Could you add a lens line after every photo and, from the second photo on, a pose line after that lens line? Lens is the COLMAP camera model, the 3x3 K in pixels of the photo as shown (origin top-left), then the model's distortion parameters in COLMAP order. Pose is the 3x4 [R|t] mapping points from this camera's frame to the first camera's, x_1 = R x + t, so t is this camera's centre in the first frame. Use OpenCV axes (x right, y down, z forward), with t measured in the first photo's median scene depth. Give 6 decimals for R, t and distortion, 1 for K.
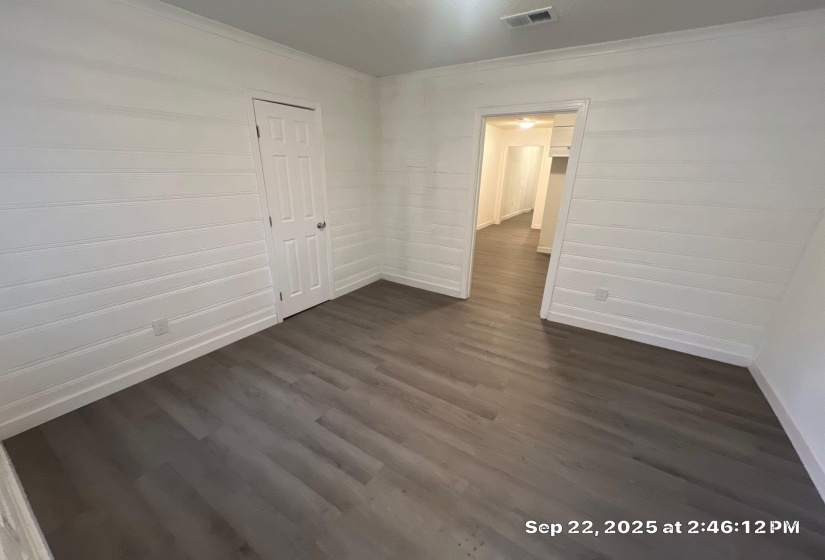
lens RADIAL K [[327.8, 0, 411.4], [0, 327.8, 294.5], [0, 0, 1]] dist [0.001337, 0.000177]
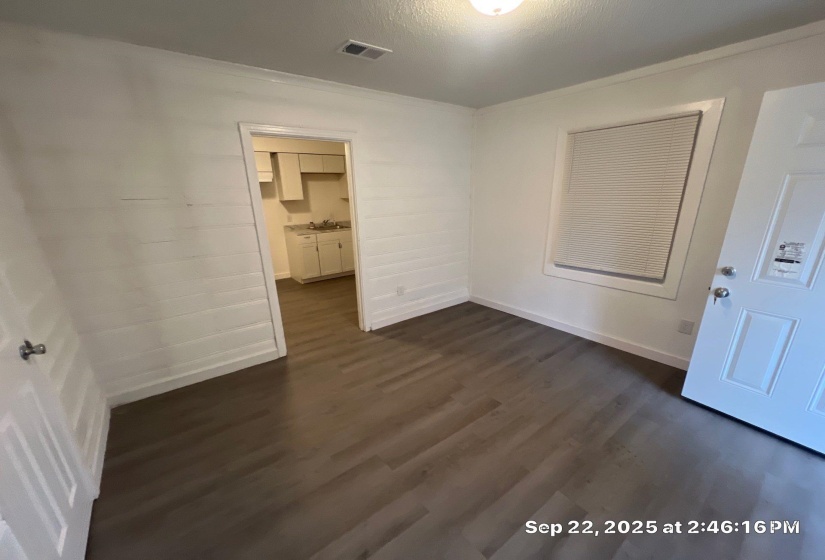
lens RADIAL K [[334.3, 0, 412.5], [0, 334.3, 280.0], [0, 0, 1]] dist [0.001398, 0.000153]
pose [[0.320754, -0.267732, 0.908535, -0.569122], [0.367591, 0.919221, 0.141104, -0.208855], [-0.872923, 0.288709, 0.393259, 0.485560]]
